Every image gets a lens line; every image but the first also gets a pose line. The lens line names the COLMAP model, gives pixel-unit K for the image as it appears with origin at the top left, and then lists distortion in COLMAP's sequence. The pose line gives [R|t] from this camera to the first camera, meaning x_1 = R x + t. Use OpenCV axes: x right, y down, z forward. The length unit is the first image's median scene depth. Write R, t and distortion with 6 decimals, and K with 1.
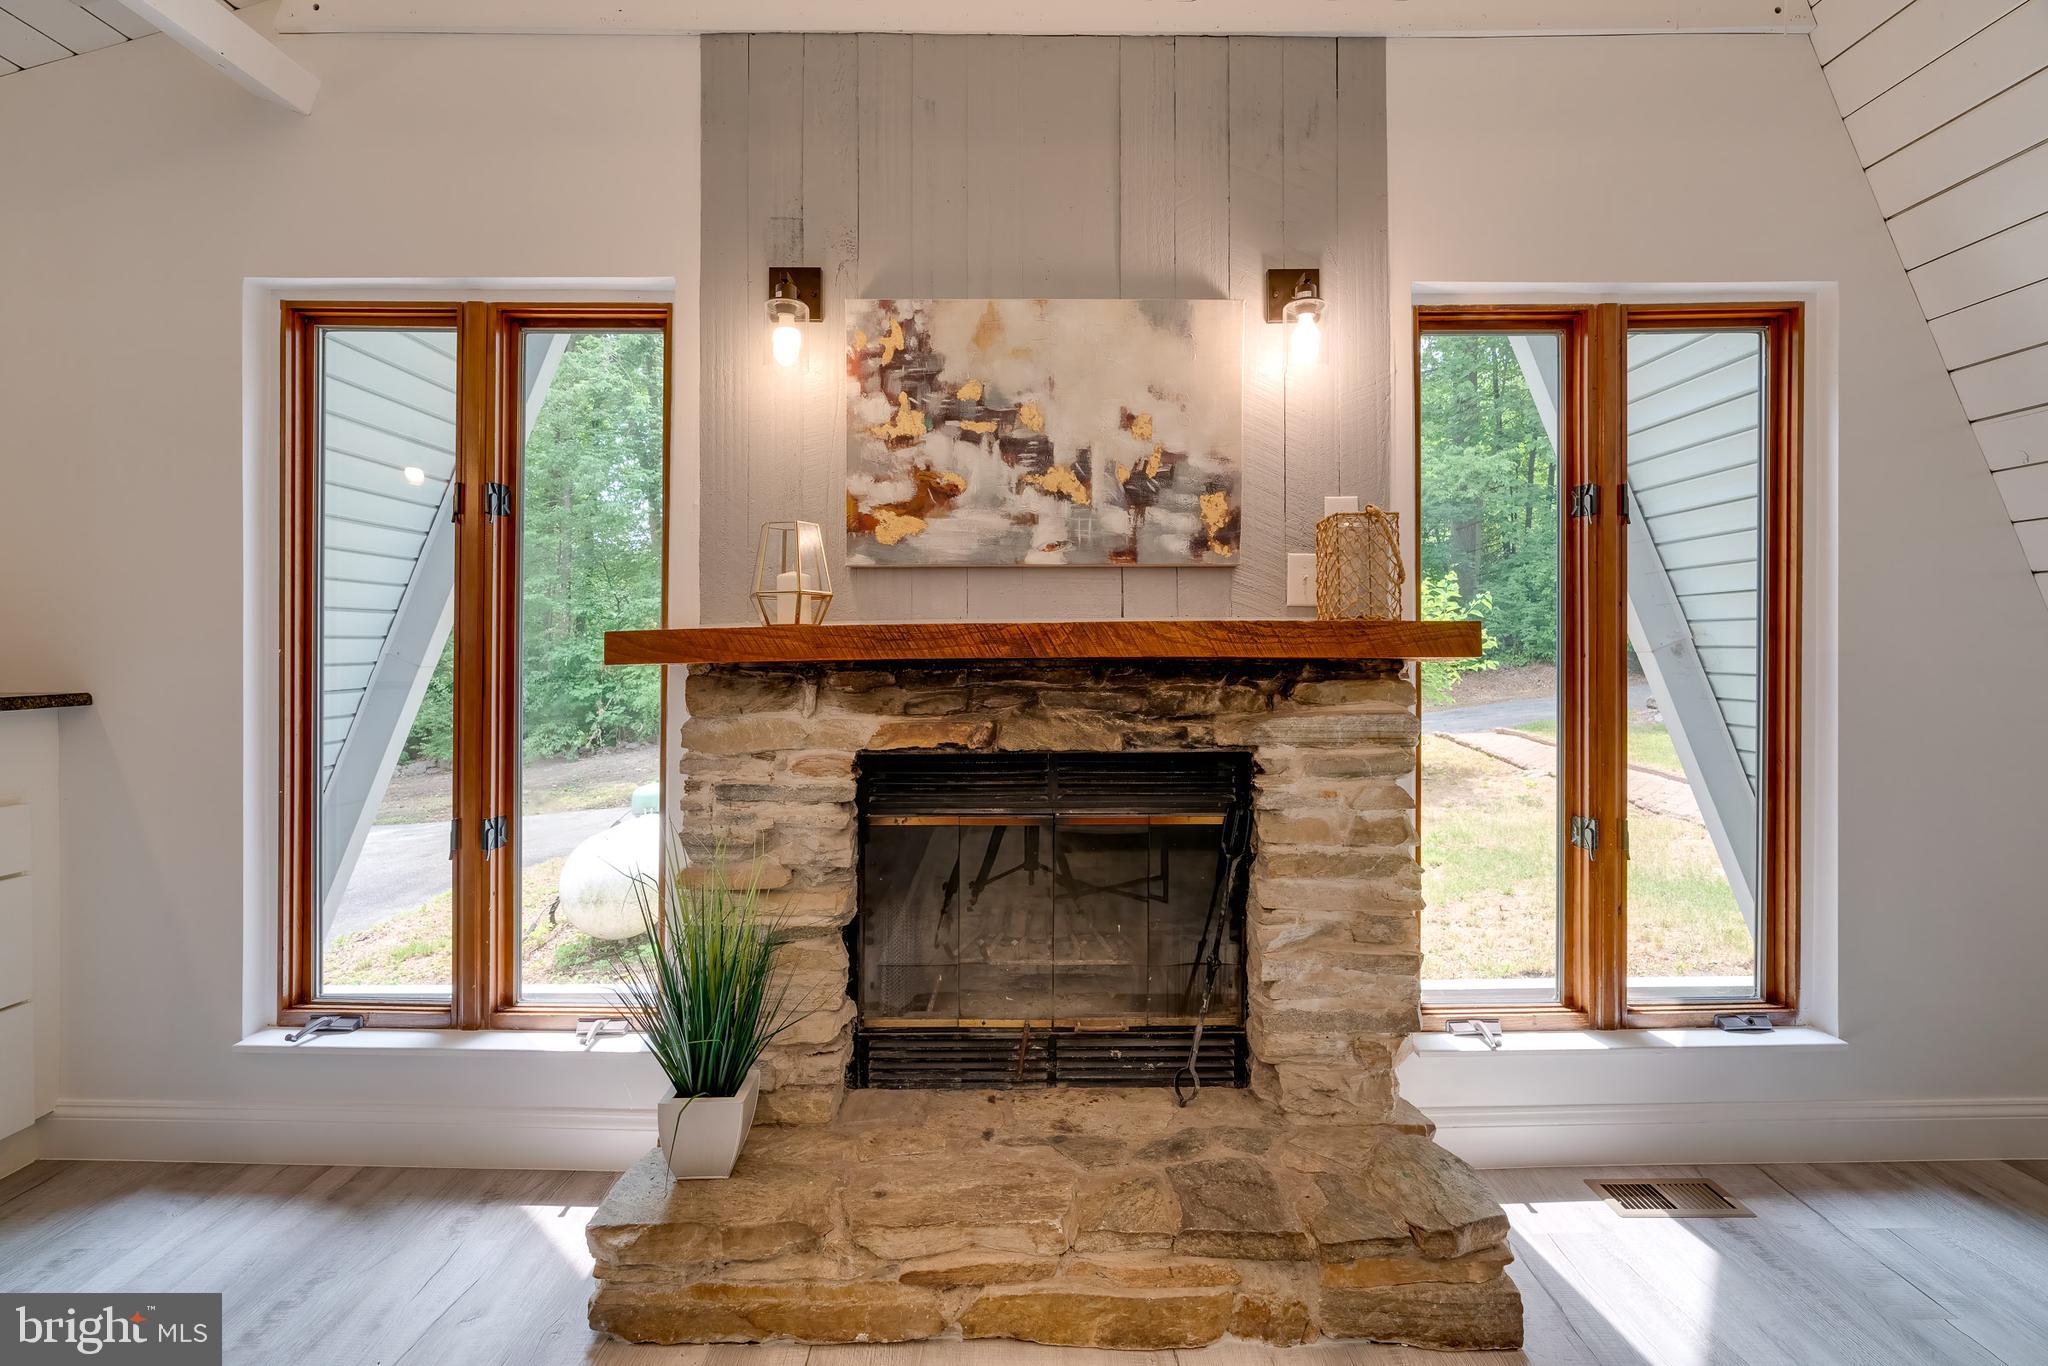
lens RADIAL K [[938.2, 0, 1036.4], [0, 938.2, 643.5], [0, 0, 1]] dist [-0.002931, 0.002161]
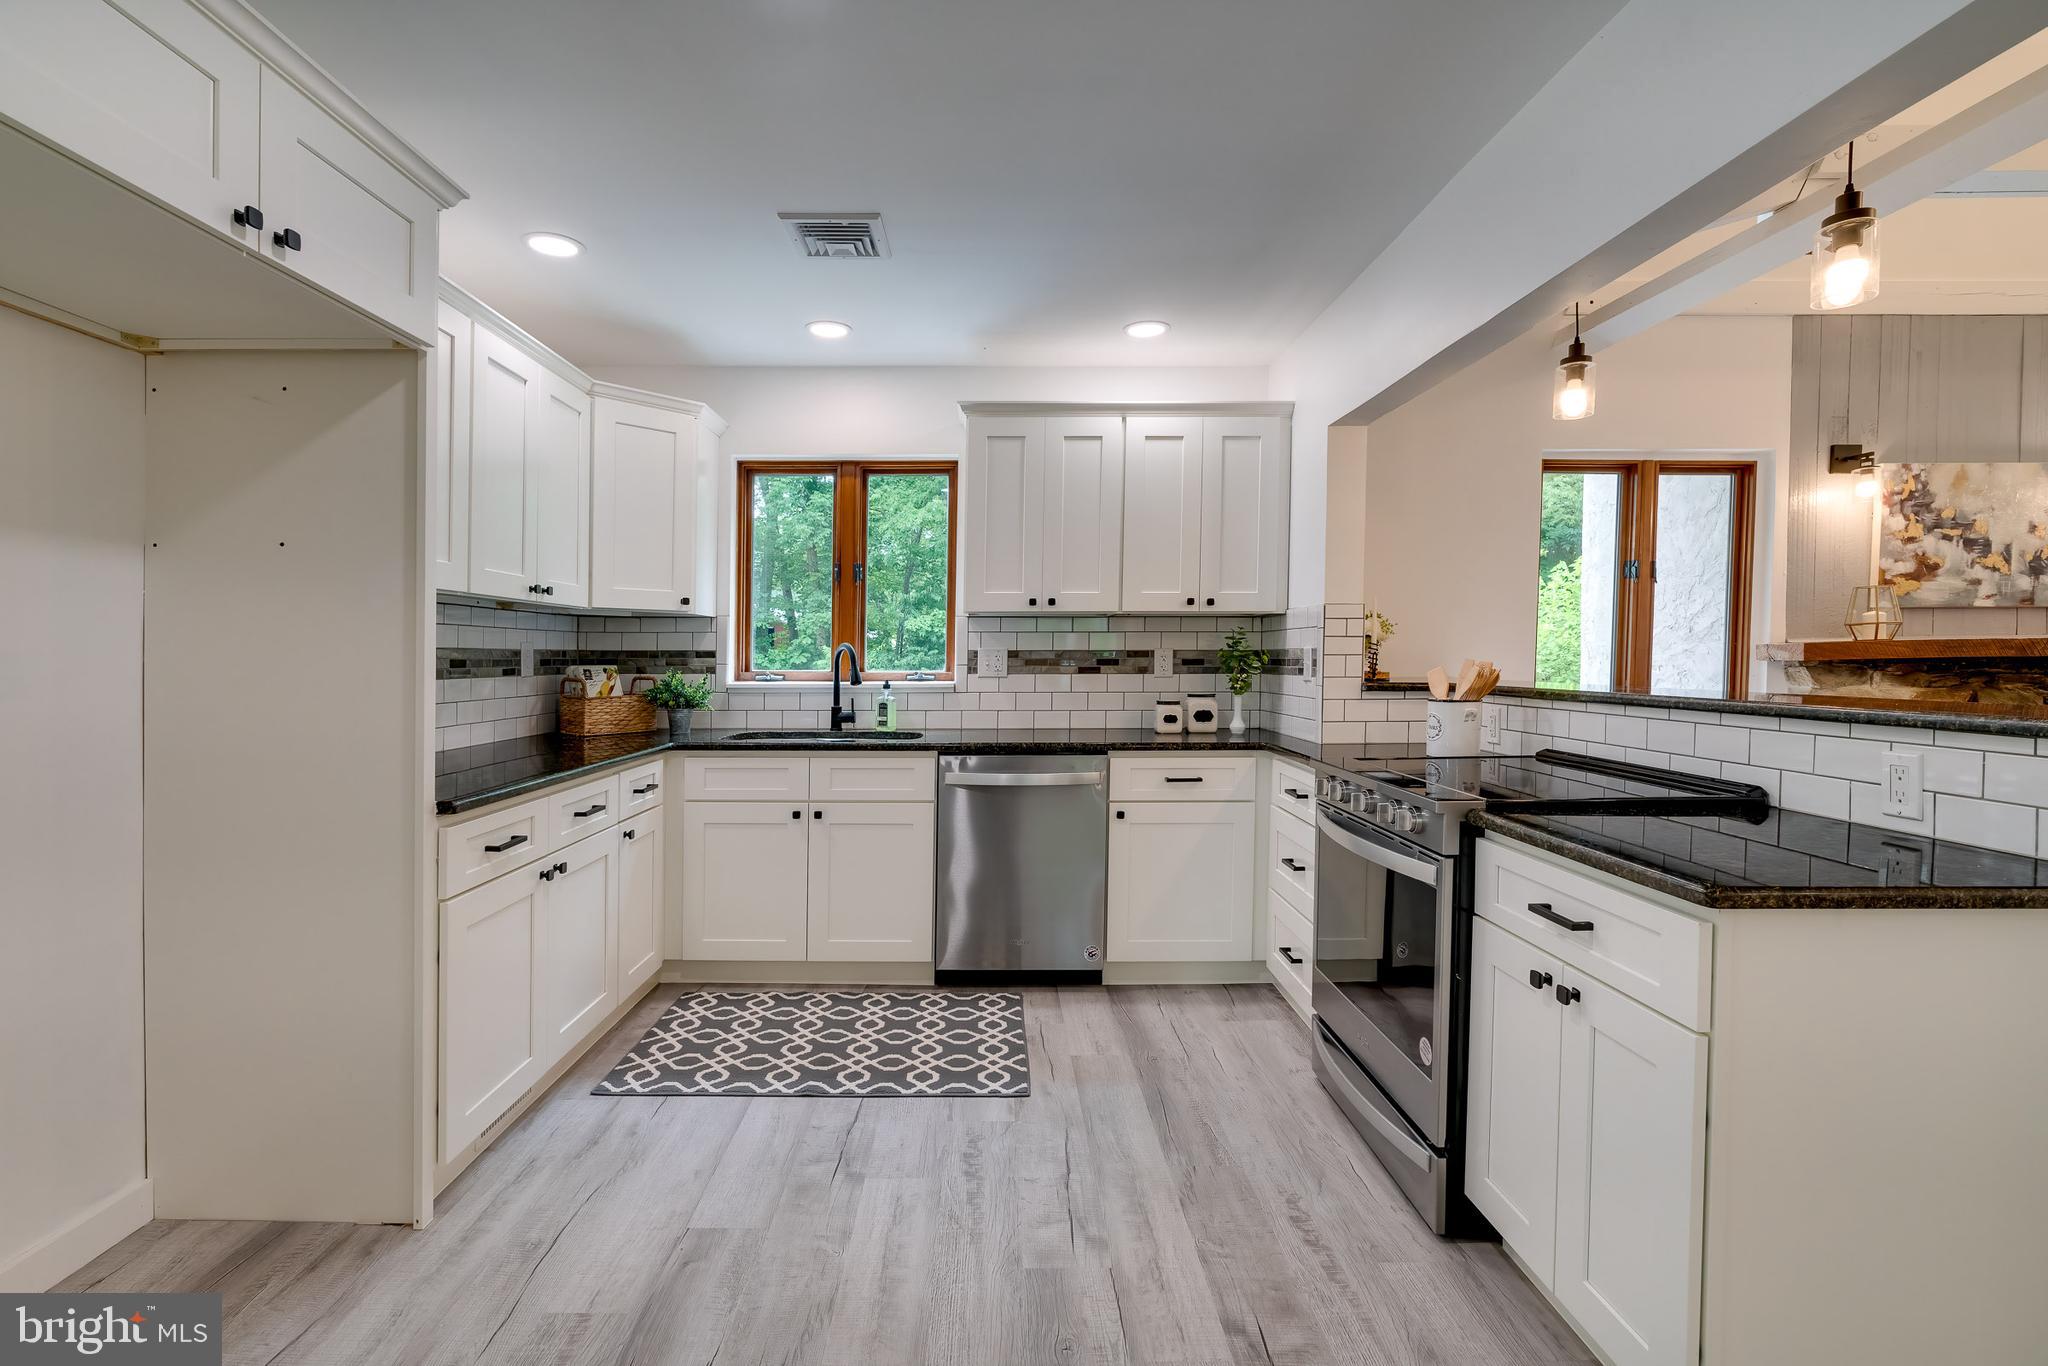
lens RADIAL K [[938.2, 0, 1018.0], [0, 938.2, 675.8], [0, 0, 1]] dist [-0.002931, 0.002161]
pose [[0.999994, -0.002985, 0.001977, -1.907070], [0.002943, 0.999777, 0.020929, 0.008247], [-0.002039, -0.020923, 0.999779, -0.849941]]
